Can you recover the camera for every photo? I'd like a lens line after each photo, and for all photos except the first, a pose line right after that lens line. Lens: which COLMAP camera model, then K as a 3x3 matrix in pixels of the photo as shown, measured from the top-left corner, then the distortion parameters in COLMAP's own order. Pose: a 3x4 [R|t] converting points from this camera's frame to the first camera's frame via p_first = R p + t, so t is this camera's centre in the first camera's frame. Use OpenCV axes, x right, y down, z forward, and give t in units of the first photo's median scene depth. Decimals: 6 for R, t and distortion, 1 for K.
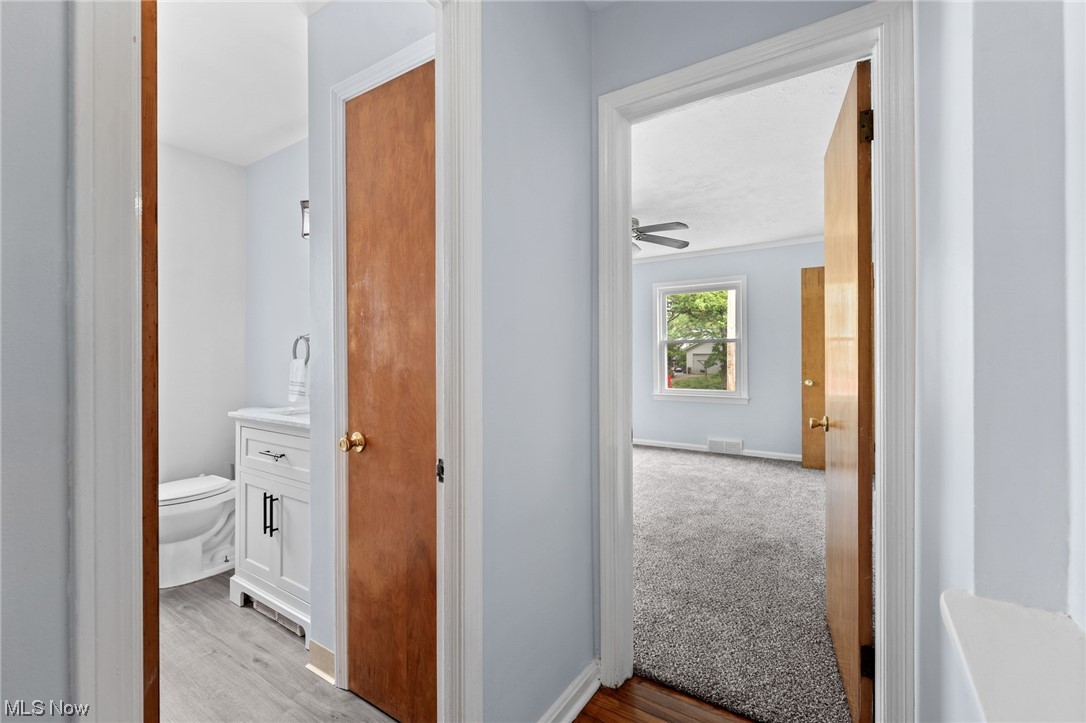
lens RADIAL K [[469.1, 0, 545.5], [0, 469.1, 360.3], [0, 0, 1]] dist [-0.001142, 0.000262]
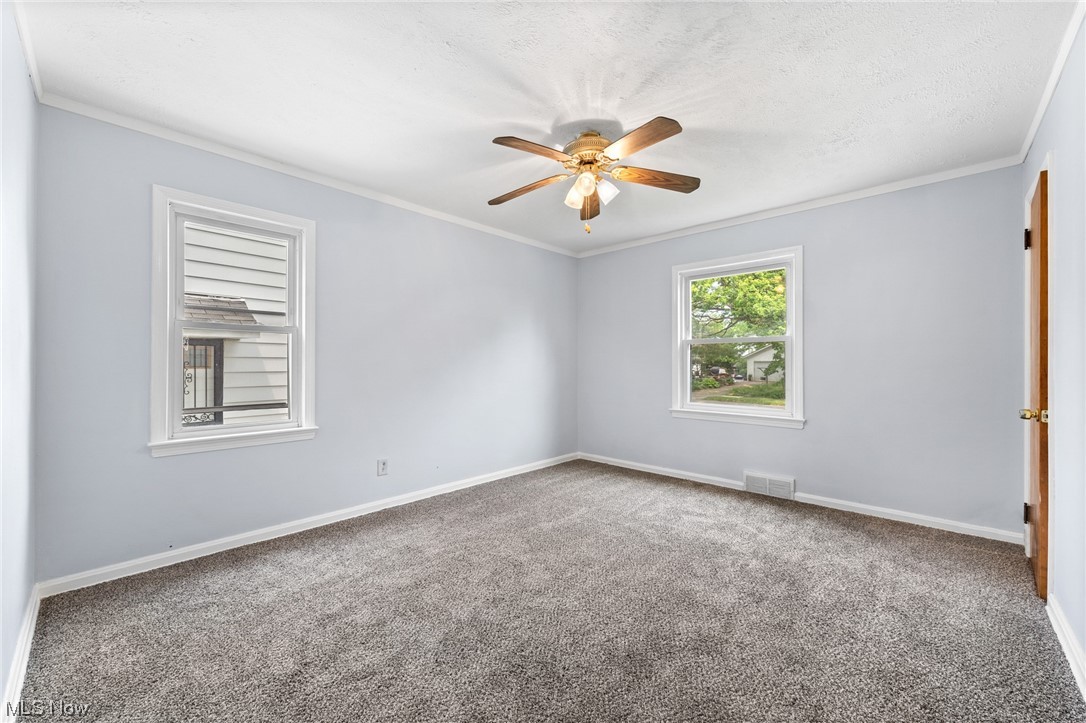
lens RADIAL K [[440.6, 0, 540.9], [0, 440.6, 364.0], [0, 0, 1]] dist [0.000105, 0.000912]
pose [[0.989319, 0.008091, -0.145542, 0.131643], [-0.008772, 0.999953, -0.004040, 0.002902], [0.145502, 0.005273, 0.989344, 0.274440]]
